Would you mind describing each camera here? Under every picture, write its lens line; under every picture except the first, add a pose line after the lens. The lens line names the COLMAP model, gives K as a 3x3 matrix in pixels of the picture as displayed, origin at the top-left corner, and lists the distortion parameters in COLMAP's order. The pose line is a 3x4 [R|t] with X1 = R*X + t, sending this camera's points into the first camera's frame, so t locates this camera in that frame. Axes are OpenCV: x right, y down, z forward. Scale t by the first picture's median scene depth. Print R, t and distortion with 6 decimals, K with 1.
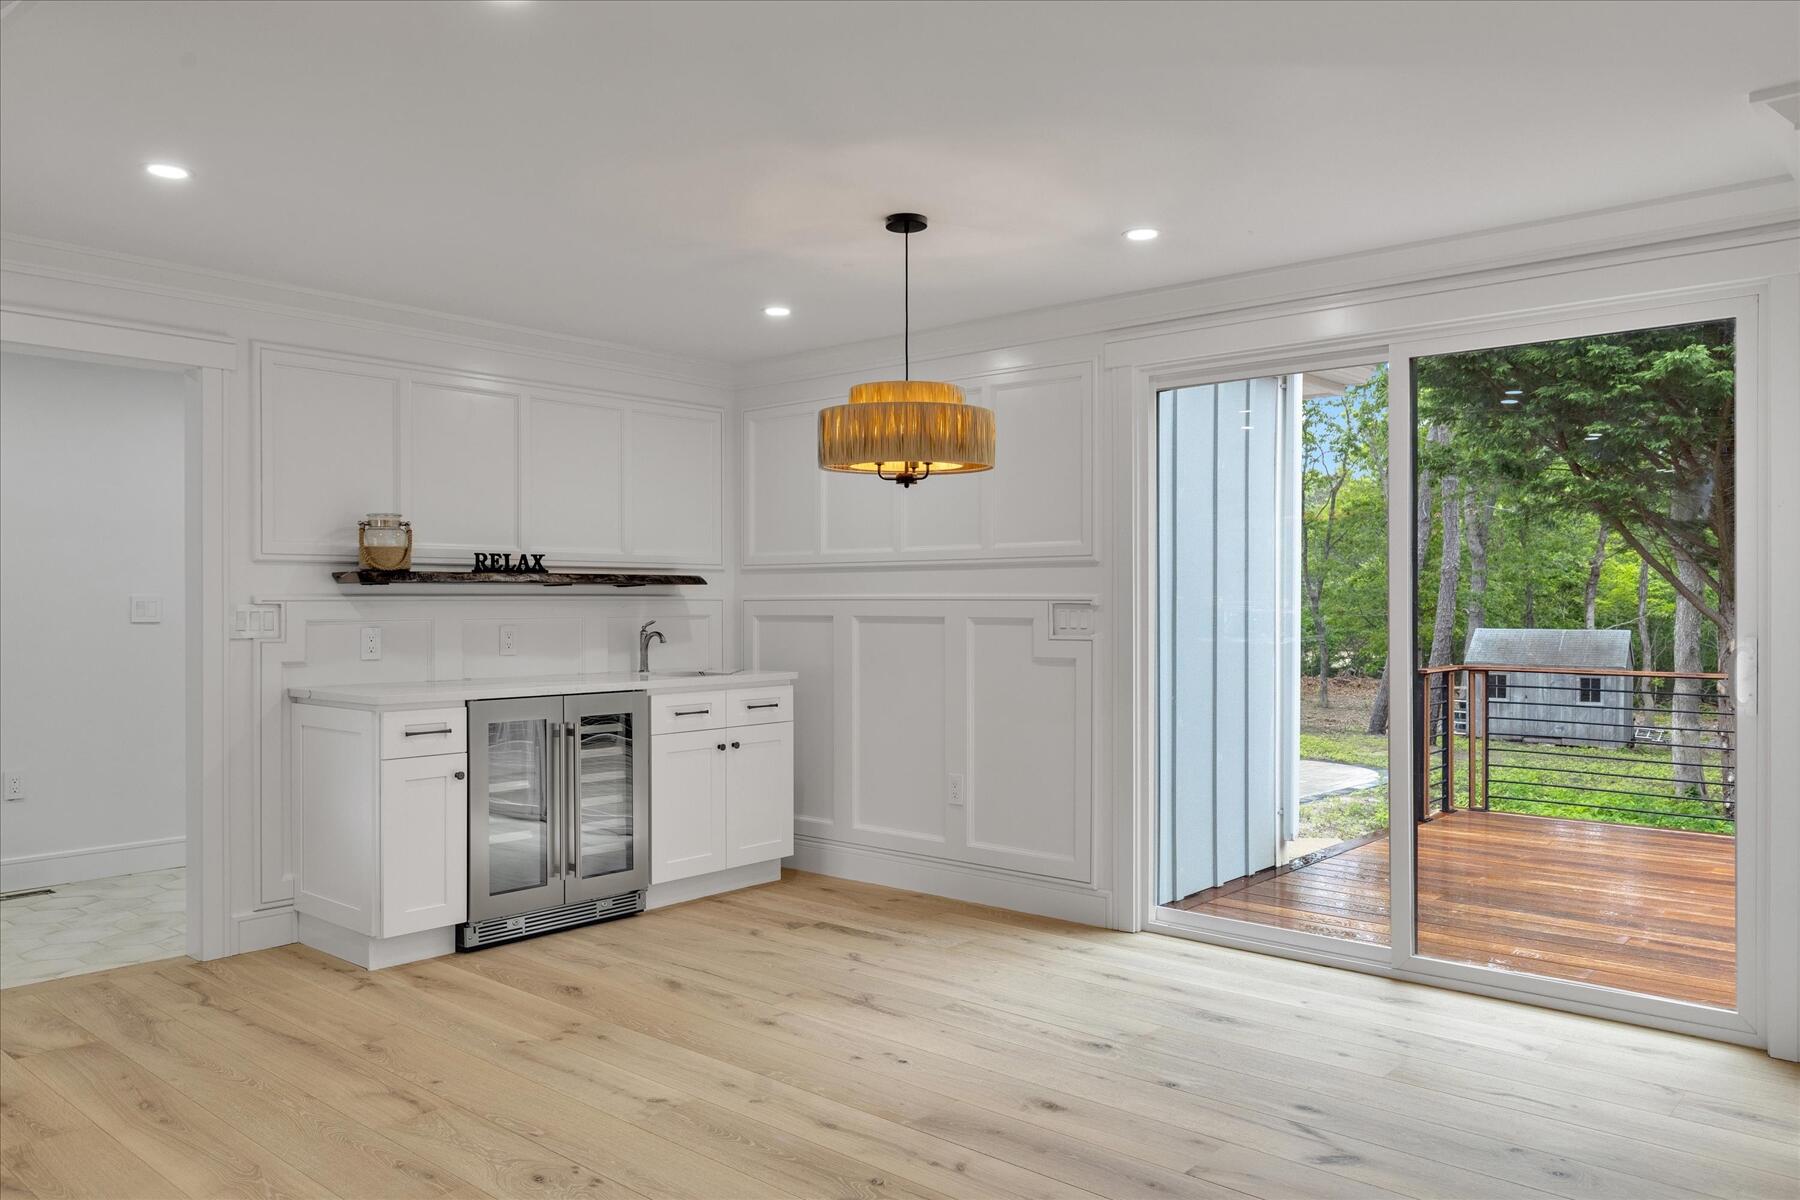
lens RADIAL K [[1316.1, 0, 900.7], [0, 1316.1, 598.2], [0, 0, 1]] dist [0.001025, 0.000242]
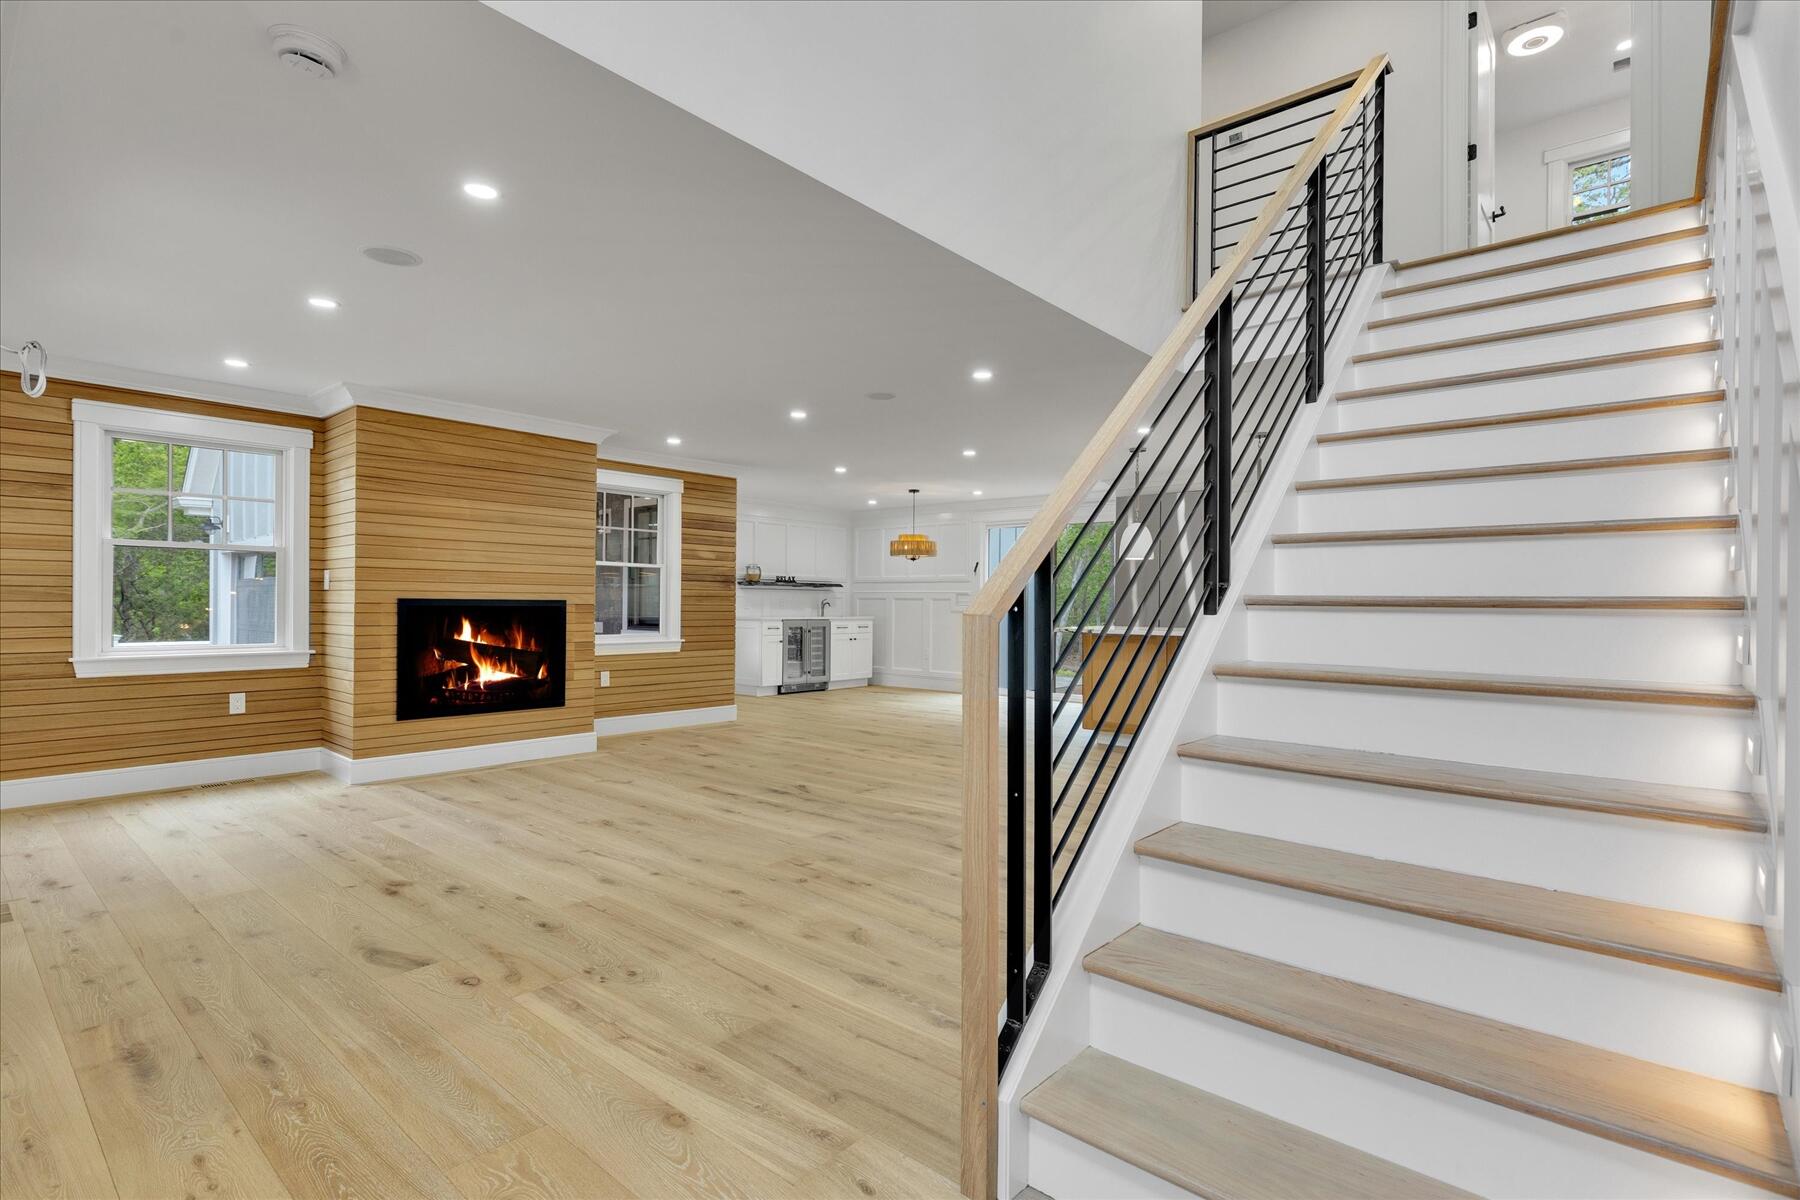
lens RADIAL K [[867.3, 0, 899.2], [0, 867.3, 603.1], [0, 0, 1]] dist [-0.002598, 0.001053]
pose [[0.999927, 0.011616, 0.003406, -0.032042], [-0.011627, 0.999927, 0.003218, 0.021051], [-0.003369, -0.003258, 0.999989, -1.119290]]
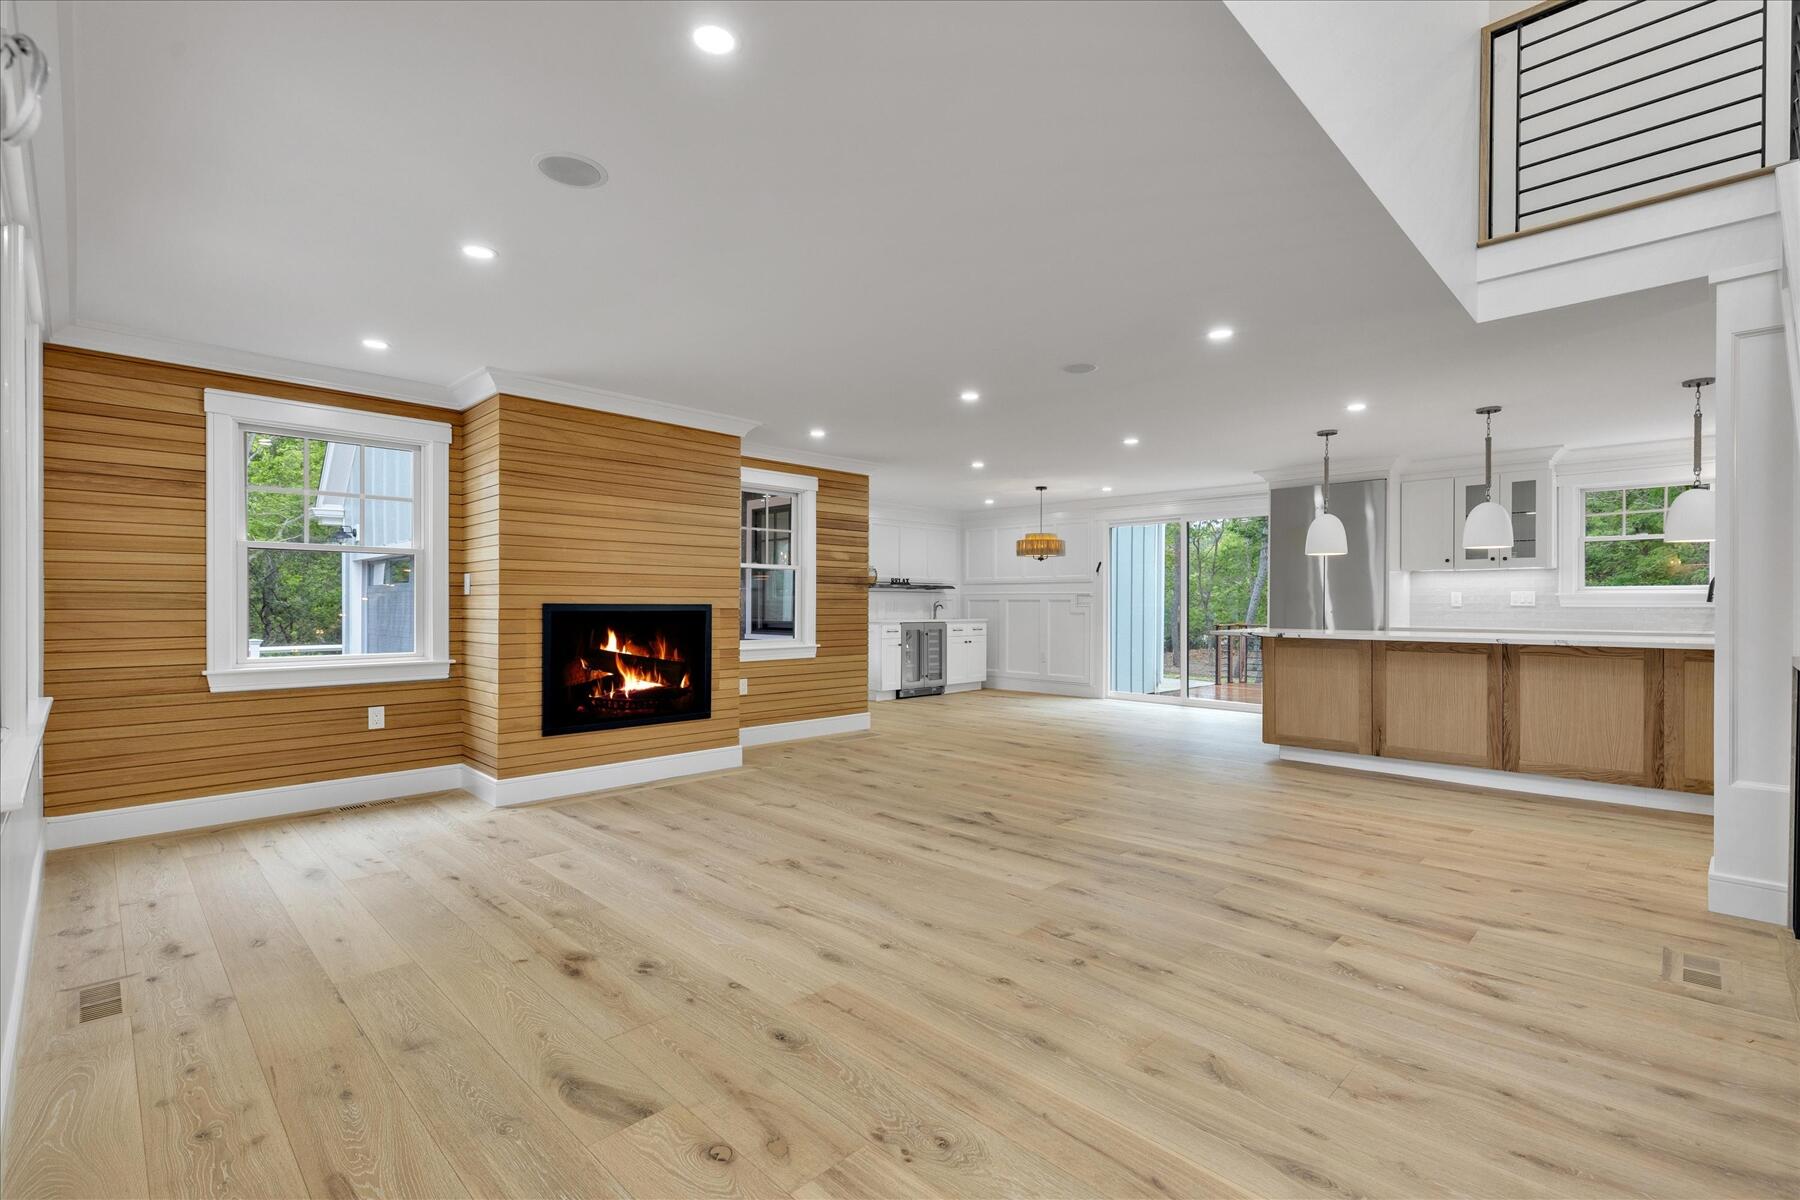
lens RADIAL K [[812.4, 0, 899.9], [0, 812.4, 603.5], [0, 0, 1]] dist [0.005472, -0.000964]
pose [[0.997788, 0.005463, -0.066257, -0.176239], [-0.005313, 0.999983, 0.002433, 0.021421], [0.066269, -0.002076, 0.997800, -0.948383]]
